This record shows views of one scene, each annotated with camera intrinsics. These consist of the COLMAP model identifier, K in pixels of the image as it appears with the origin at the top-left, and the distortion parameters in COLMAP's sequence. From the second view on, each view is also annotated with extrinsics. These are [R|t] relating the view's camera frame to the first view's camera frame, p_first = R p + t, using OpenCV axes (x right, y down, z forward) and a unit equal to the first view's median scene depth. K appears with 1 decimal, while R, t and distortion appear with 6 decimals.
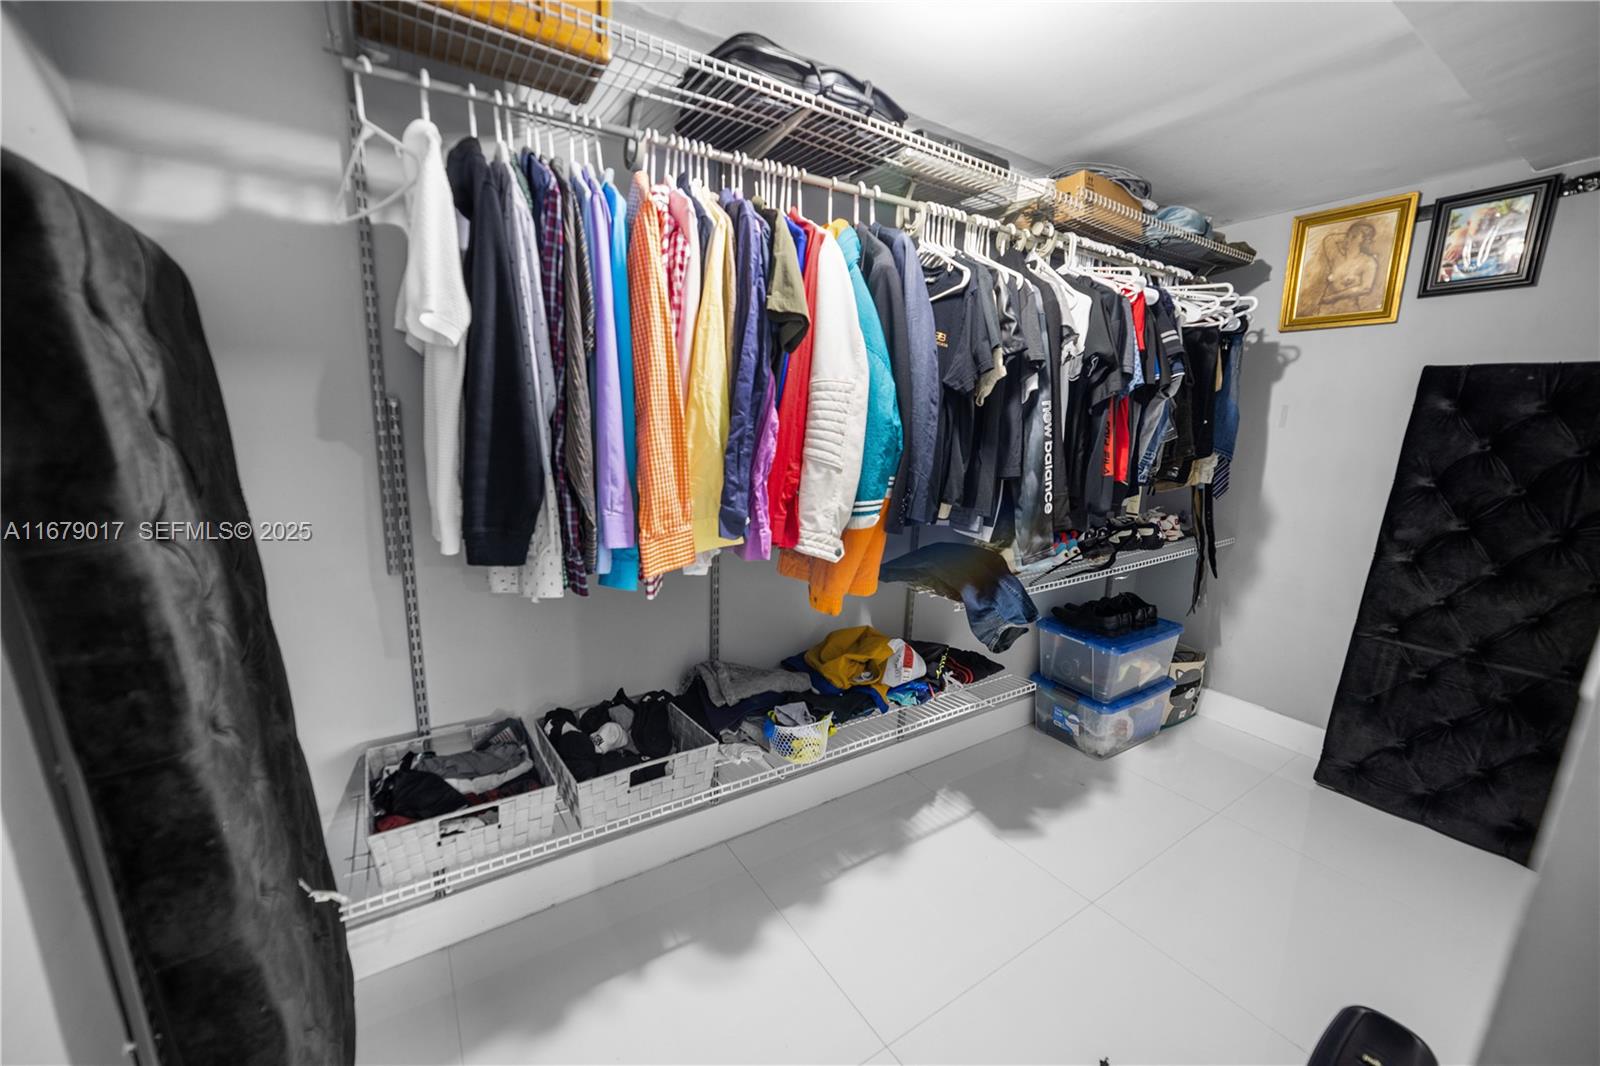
lens RADIAL K [[622.6, 0, 789.7], [0, 622.6, 536.1], [0, 0, 1]] dist [0.000703, 0.000324]
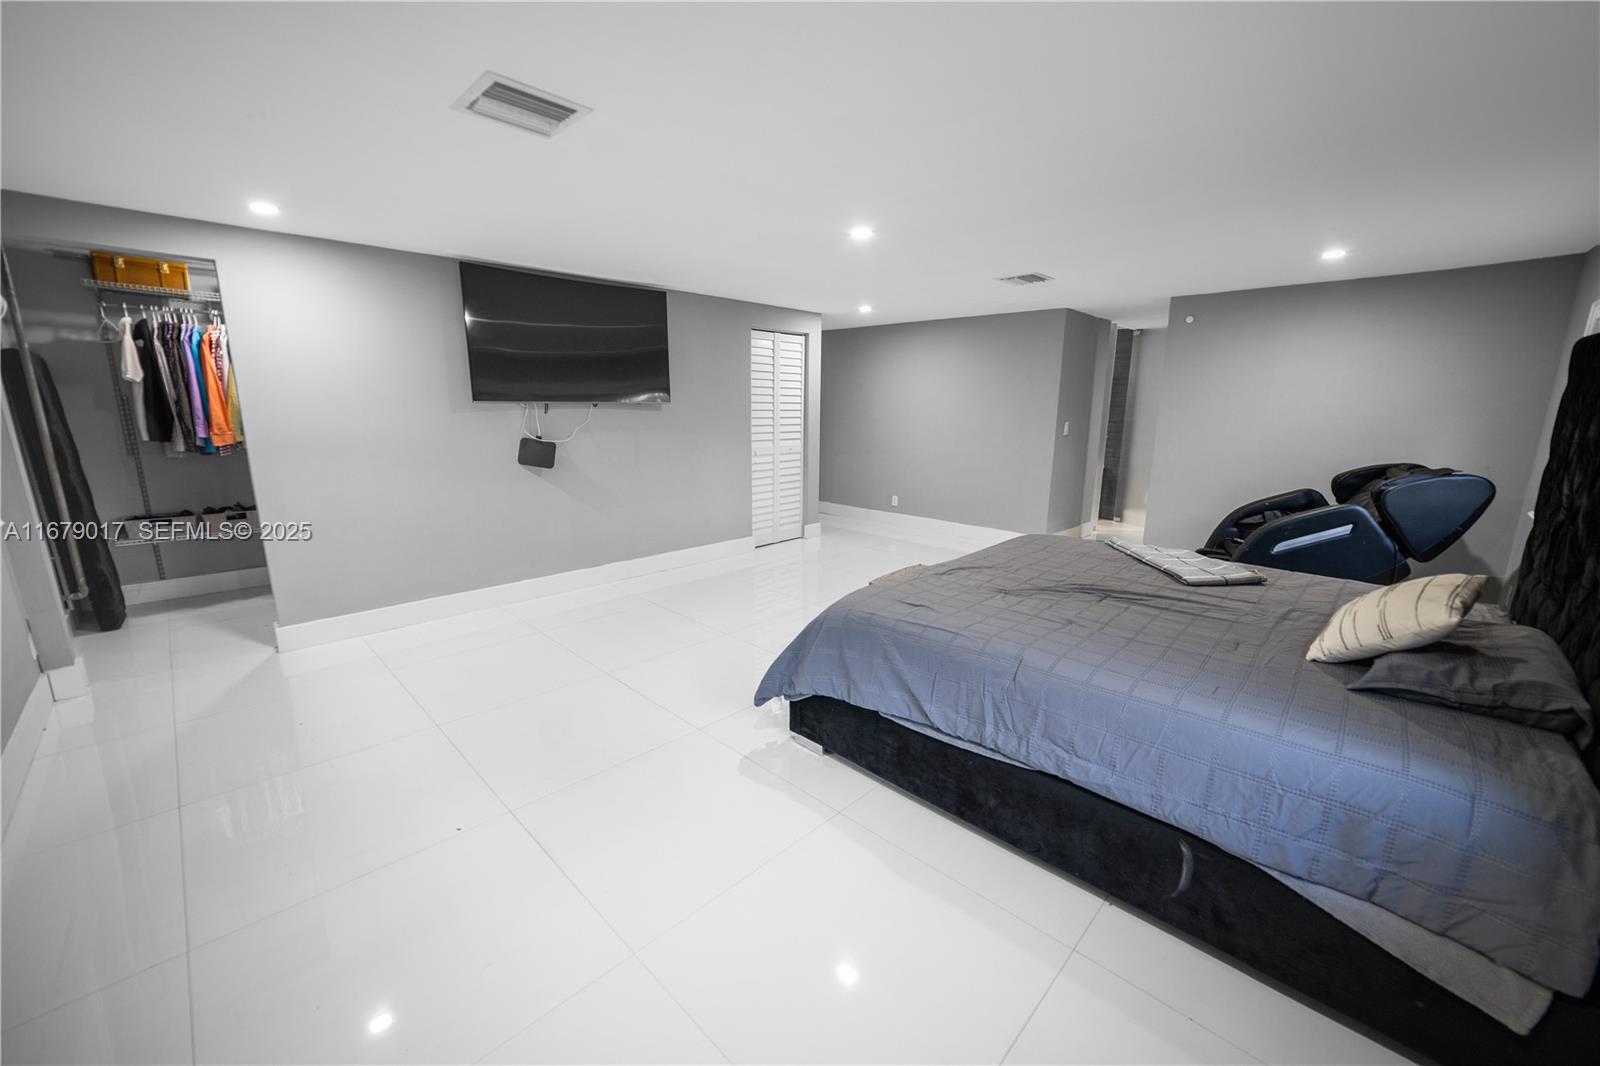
lens RADIAL K [[622.6, 0, 811.5], [0, 622.6, 532.0], [0, 0, 1]] dist [0.000703, 0.000324]
pose [[0.973583, -0.065055, 0.218869, 2.251202], [0.061777, 0.997852, 0.021793, 0.682885], [-0.219816, -0.007696, 0.975511, -3.176978]]
